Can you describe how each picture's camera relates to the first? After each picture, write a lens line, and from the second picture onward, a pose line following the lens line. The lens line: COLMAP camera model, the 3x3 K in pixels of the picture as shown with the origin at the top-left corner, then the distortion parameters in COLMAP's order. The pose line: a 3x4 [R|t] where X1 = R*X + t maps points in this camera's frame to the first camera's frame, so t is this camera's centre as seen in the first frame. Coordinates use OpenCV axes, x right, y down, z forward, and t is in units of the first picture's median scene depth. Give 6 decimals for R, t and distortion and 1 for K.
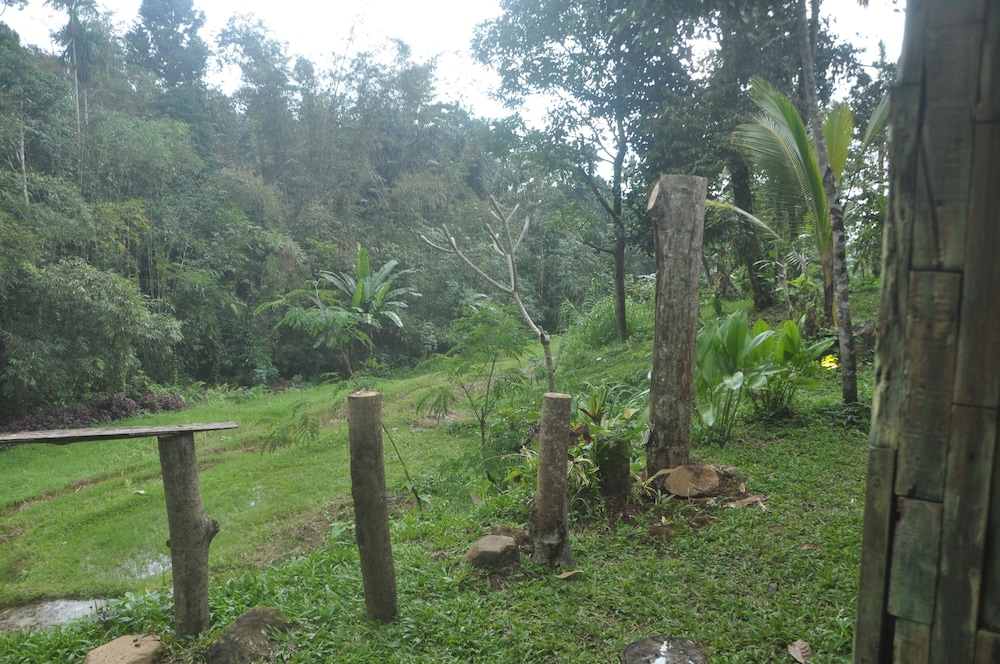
lens RADIAL K [[886.7, 0, 513.8], [0, 886.7, 352.3], [0, 0, 1]] dist [-0.138279, 0.197432]
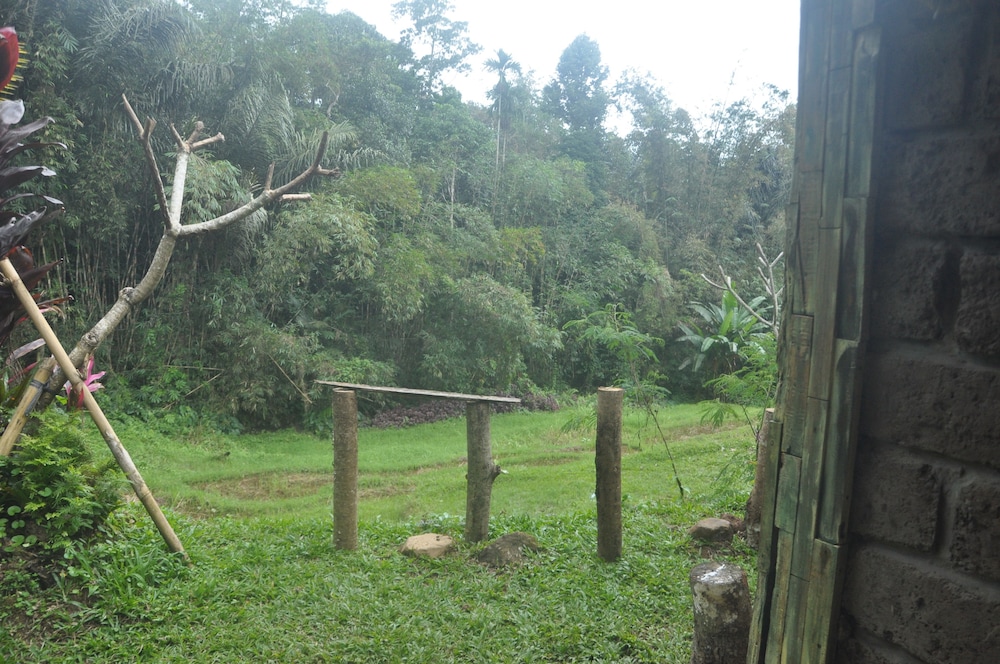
lens RADIAL K [[886.7, 0, 513.8], [0, 886.7, 352.3], [0, 0, 1]] dist [-0.138279, 0.197432]
pose [[0.895806, 0.086873, -0.435872, 0.075317], [-0.100802, 0.994867, -0.008884, 0.004893], [0.432863, 0.051896, 0.899965, -0.076637]]
